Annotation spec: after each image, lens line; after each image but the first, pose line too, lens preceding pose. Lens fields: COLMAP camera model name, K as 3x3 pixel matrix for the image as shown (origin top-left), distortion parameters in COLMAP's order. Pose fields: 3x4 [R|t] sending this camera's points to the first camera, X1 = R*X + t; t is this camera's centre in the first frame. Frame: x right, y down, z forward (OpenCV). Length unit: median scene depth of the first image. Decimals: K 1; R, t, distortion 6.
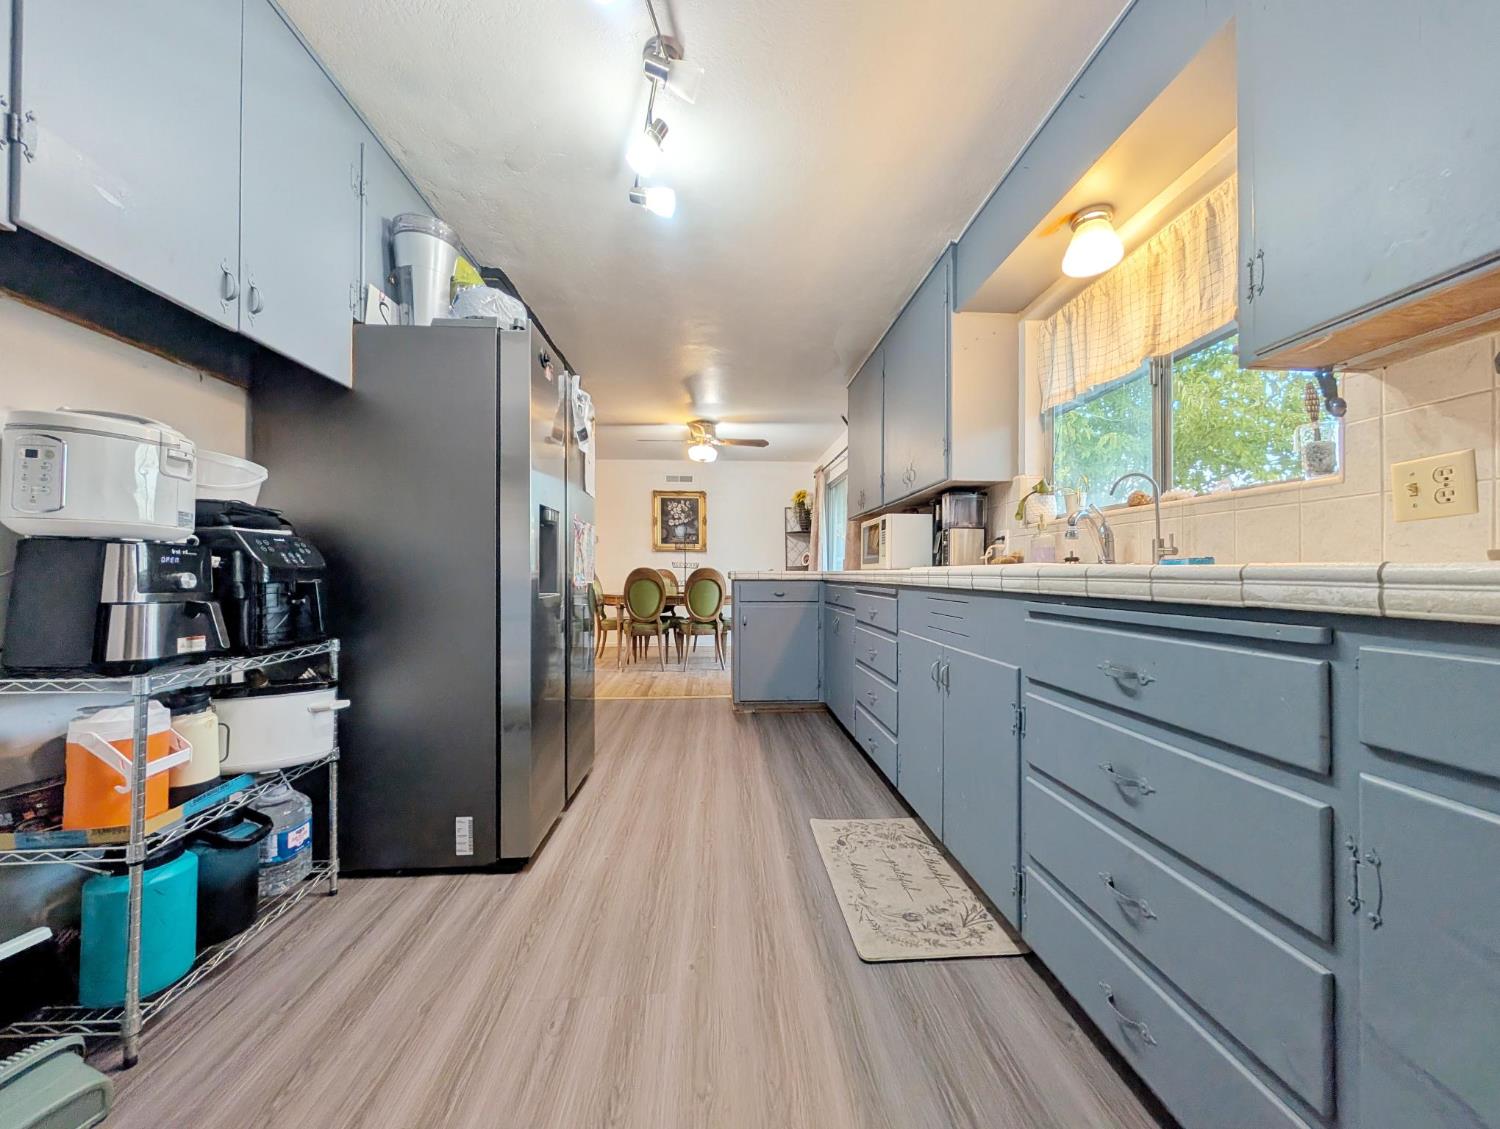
lens RADIAL K [[541.8, 0, 750.4], [0, 541.8, 569.4], [0, 0, 1]] dist [-0.000297, -0.000170]
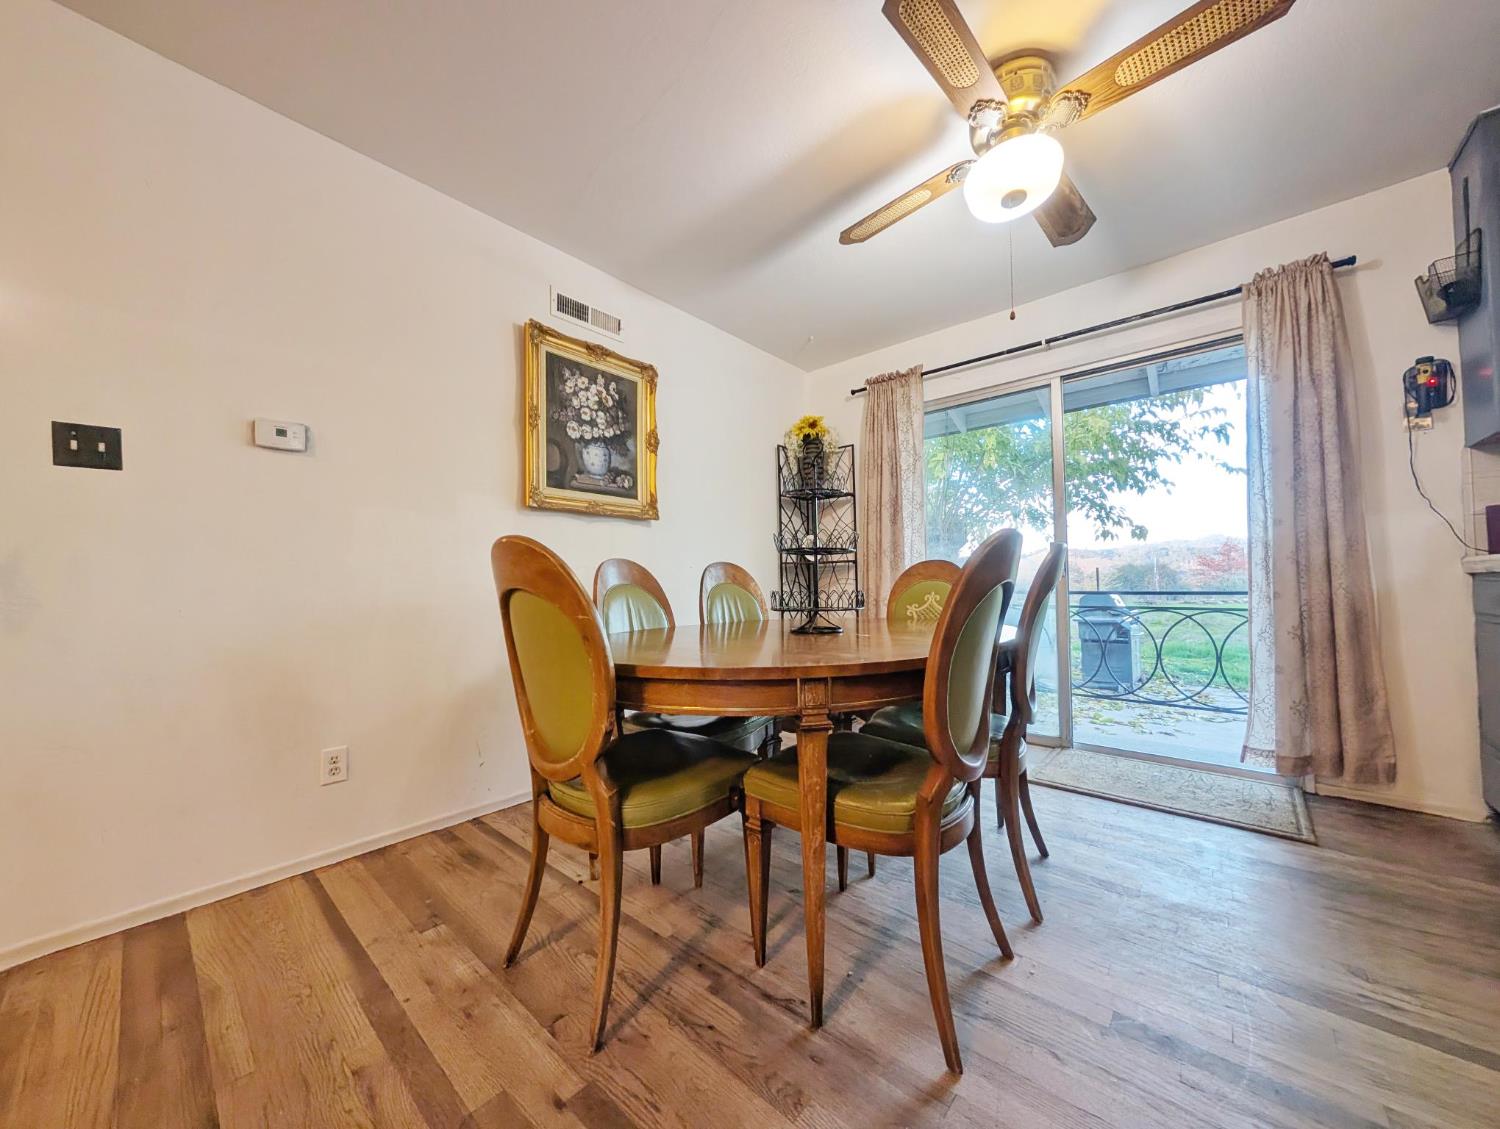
lens RADIAL K [[541.8, 0, 750.4], [0, 541.8, 569.4], [0, 0, 1]] dist [-0.000297, -0.000170]
pose [[0.707792, 0.008205, 0.706374, -1.016672], [0.008196, 0.999770, -0.019826, 0.037732], [-0.706374, 0.019822, 0.707562, 2.192237]]
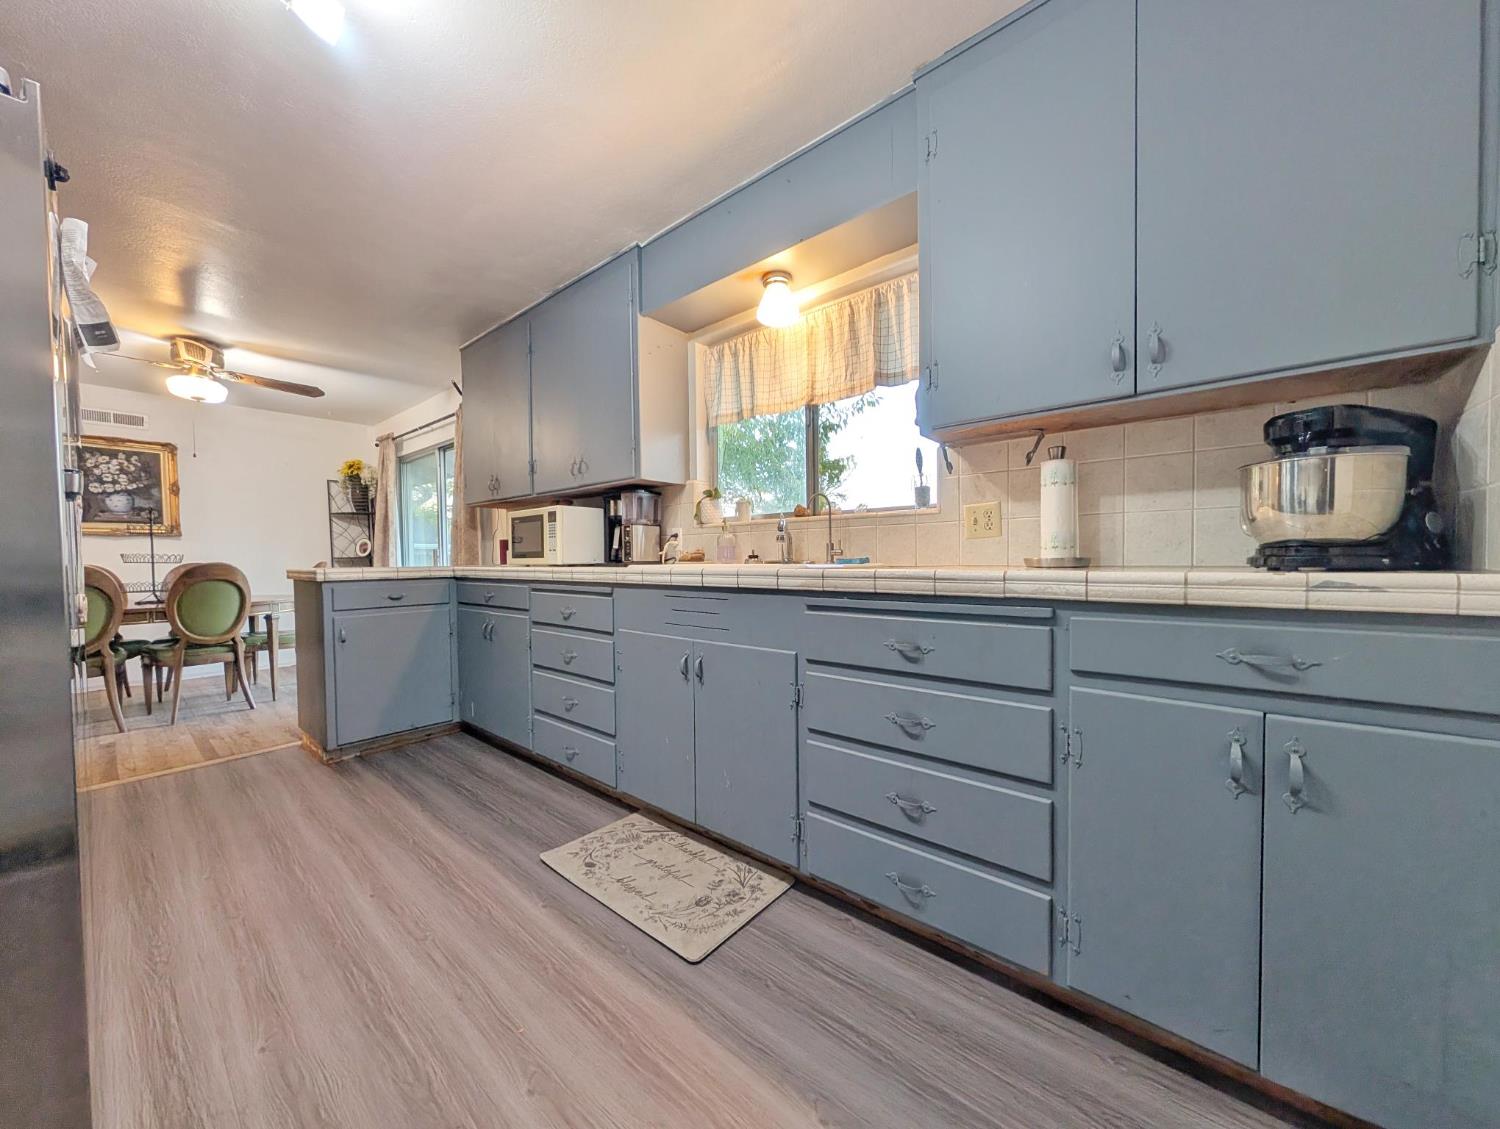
lens RADIAL K [[541.8, 0, 750.4], [0, 541.8, 569.4], [0, 0, 1]] dist [-0.000297, -0.000170]
pose [[0.689854, -0.027004, 0.723444, -0.263117], [0.007830, 0.999524, 0.029842, -0.023311], [-0.723906, -0.014922, 0.689738, 0.148881]]
